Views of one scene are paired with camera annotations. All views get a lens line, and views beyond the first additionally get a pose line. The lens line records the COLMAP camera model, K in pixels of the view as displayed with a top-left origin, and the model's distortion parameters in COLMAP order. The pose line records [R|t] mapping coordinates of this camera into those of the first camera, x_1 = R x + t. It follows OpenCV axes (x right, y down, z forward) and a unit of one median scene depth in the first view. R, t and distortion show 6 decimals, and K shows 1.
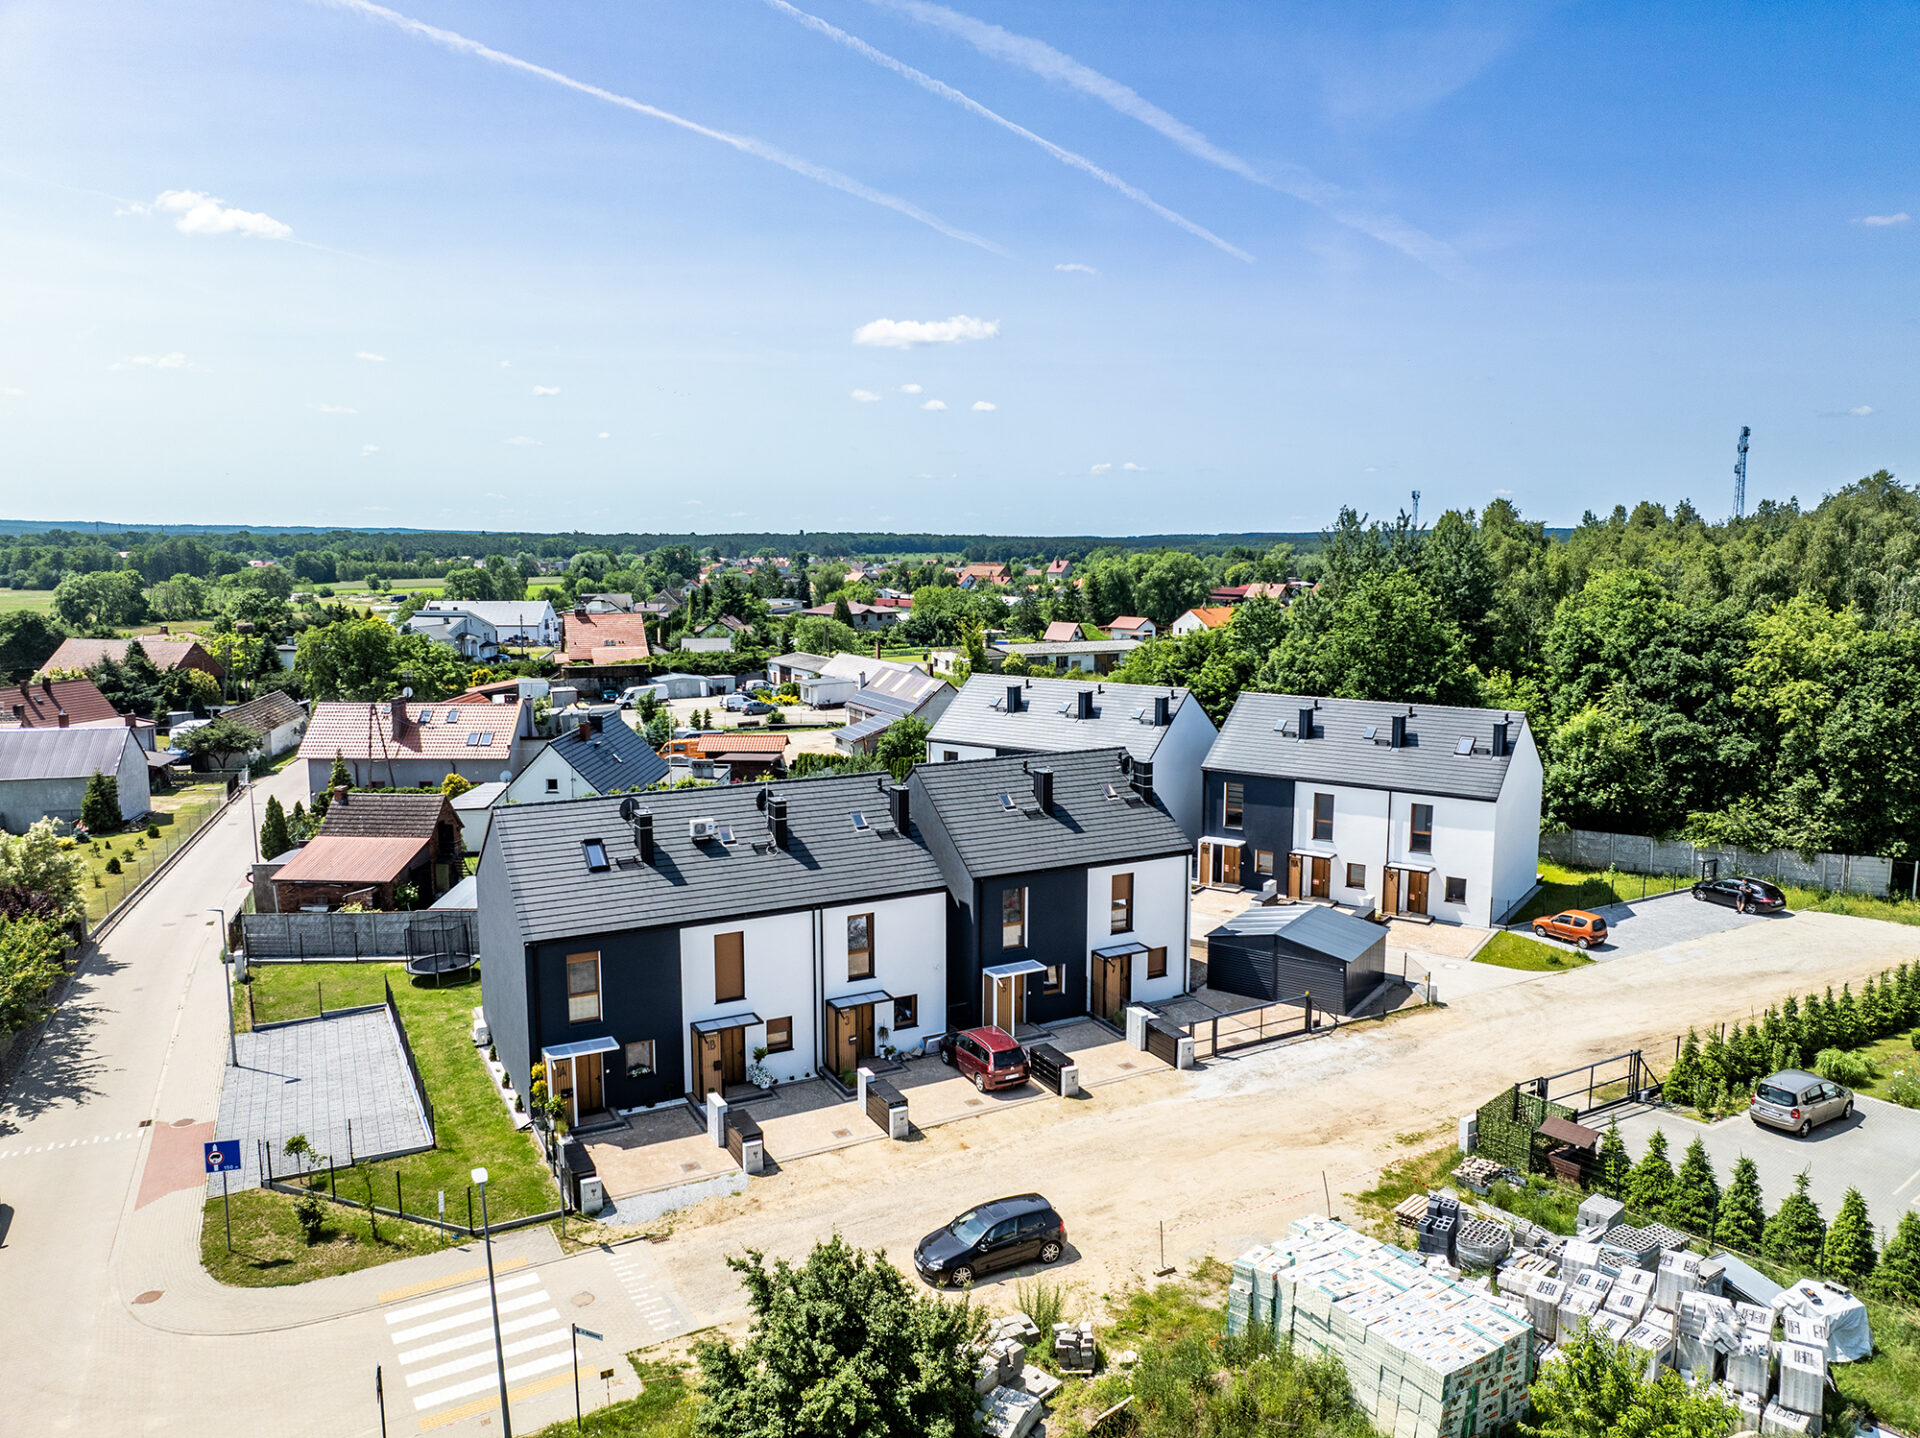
lens RADIAL K [[1349.4, 0, 960.0], [0, 1349.4, 719.0], [0, 0, 1]] dist [-0.050152, 0.024454]
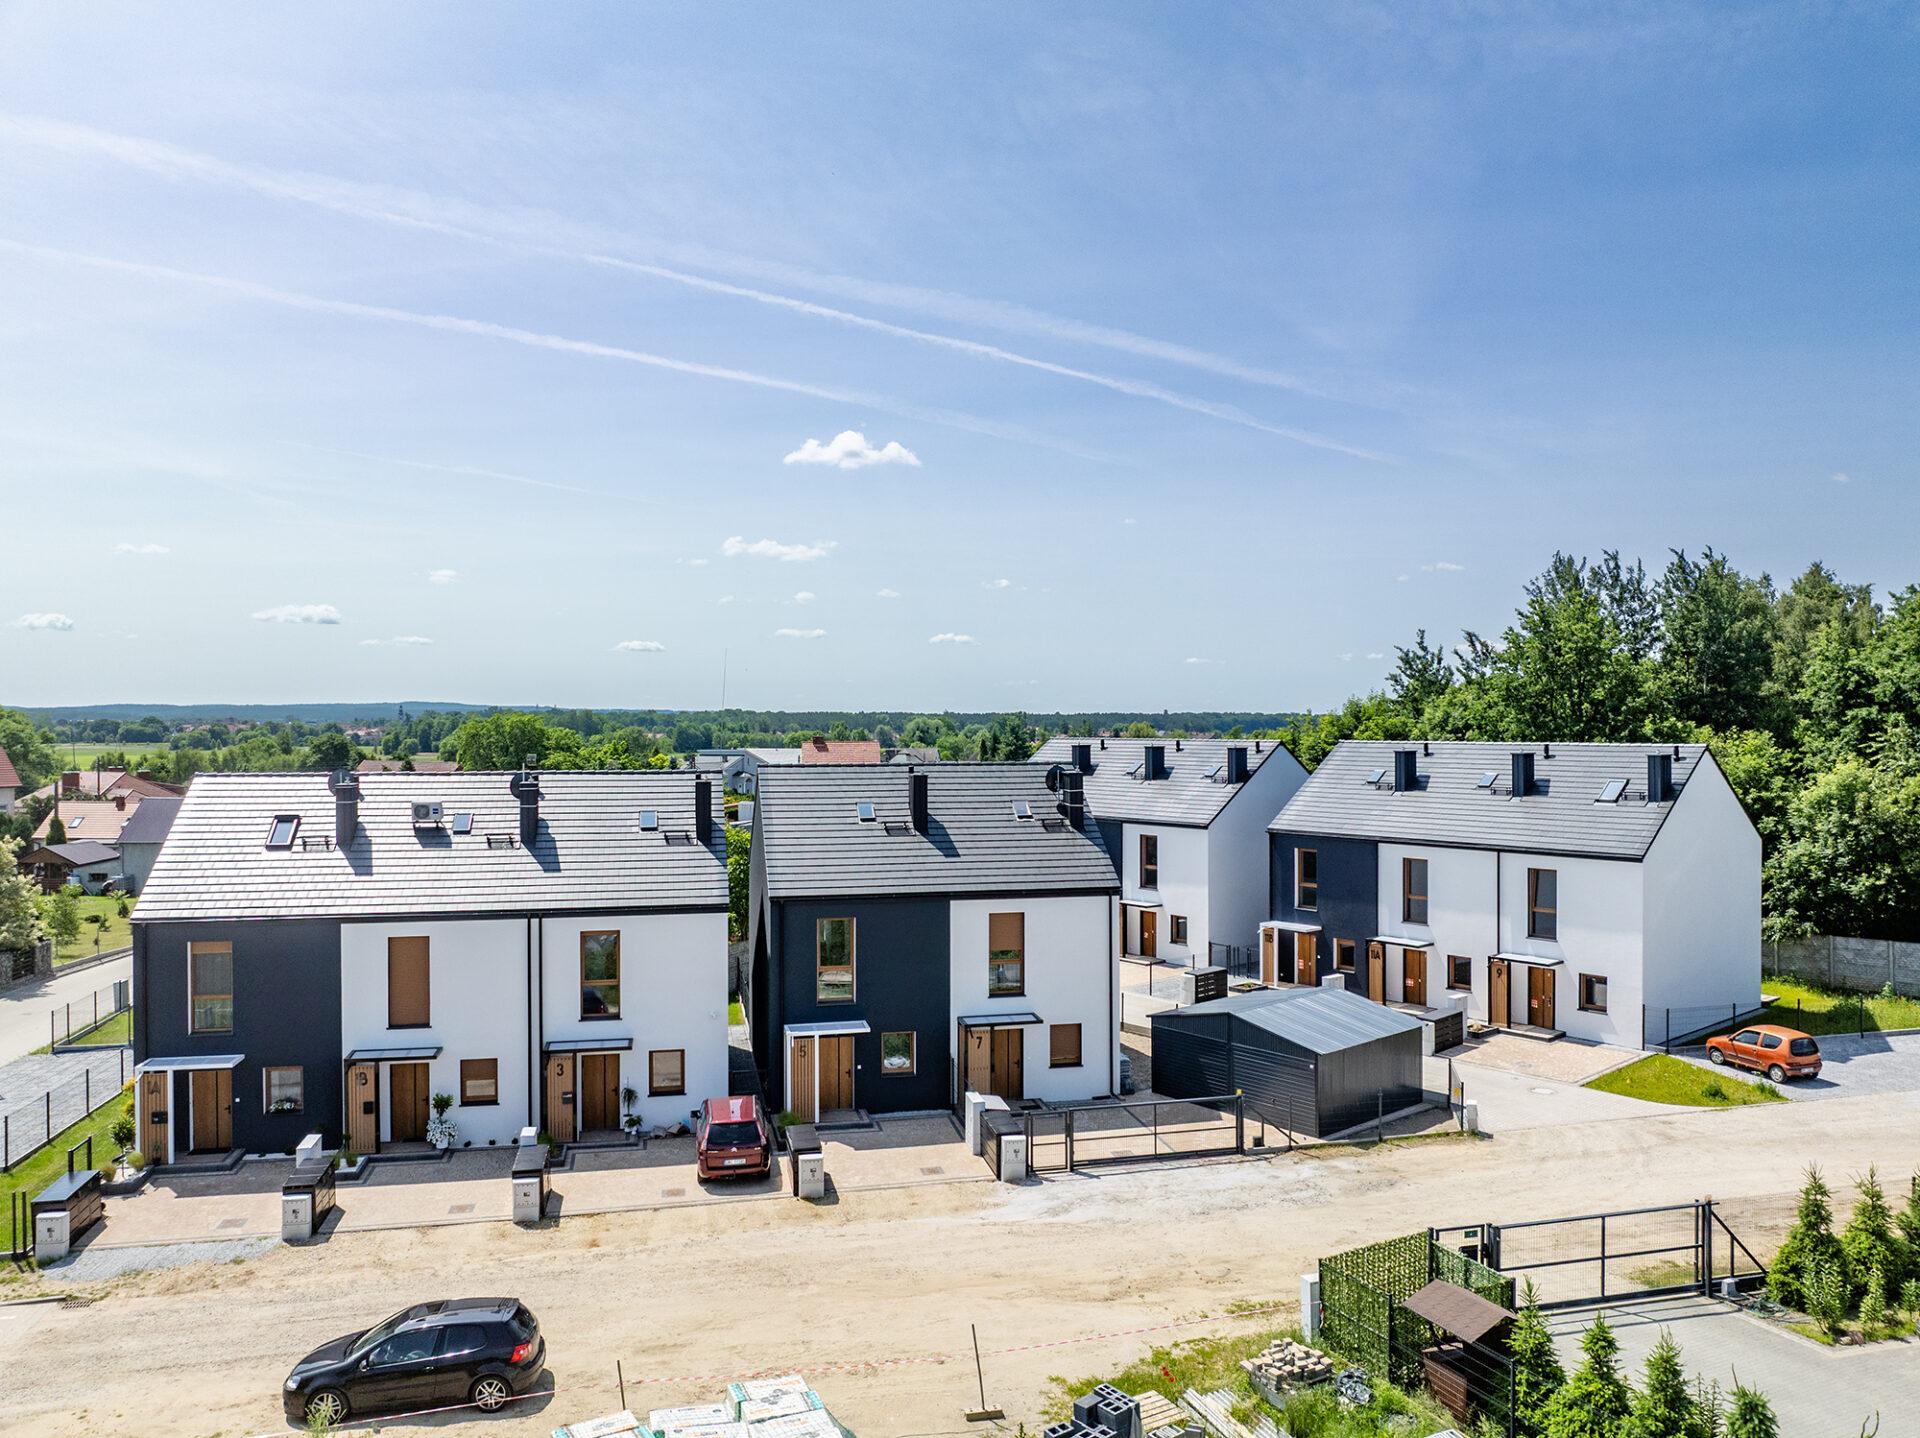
lens RADIAL K [[1349.4, 0, 960.0], [0, 1349.4, 719.0], [0, 0, 1]] dist [-0.050152, 0.024454]
pose [[0.962597, -0.002526, -0.270924, 0.293389], [-0.034208, 0.990821, -0.130778, 0.107086], [0.268768, 0.135154, 0.953676, 0.286546]]
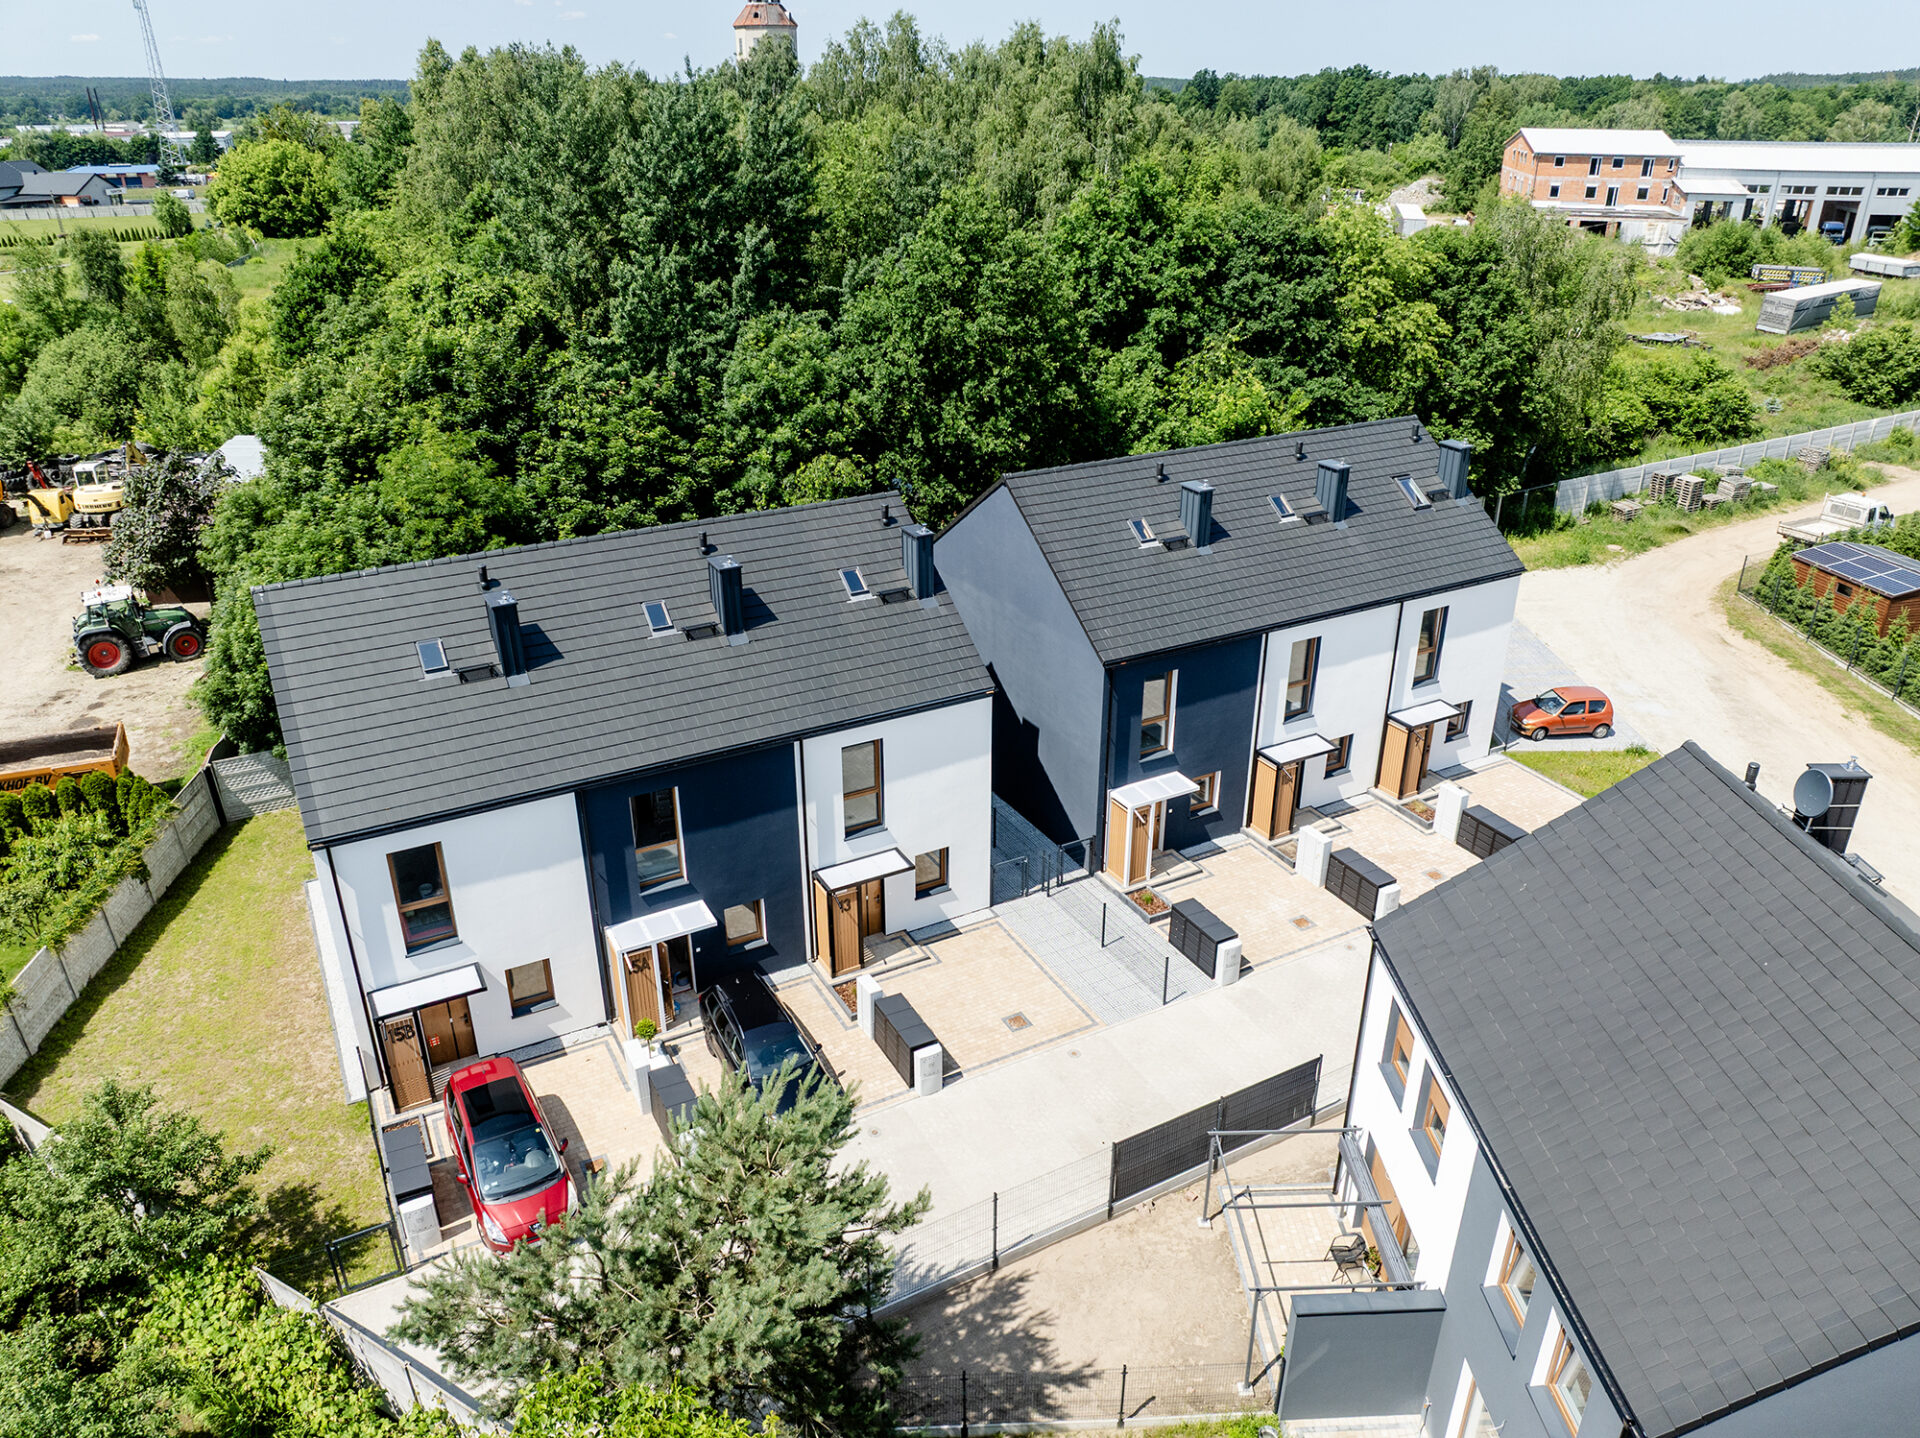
lens RADIAL K [[1349.4, 0, 960.0], [0, 1349.4, 719.0], [0, 0, 1]] dist [-0.050152, 0.024454]
pose [[0.442443, -0.382902, 0.810944, -0.304523], [0.121542, 0.921527, 0.368804, -0.165994], [-0.888522, -0.064610, 0.454262, 1.114247]]
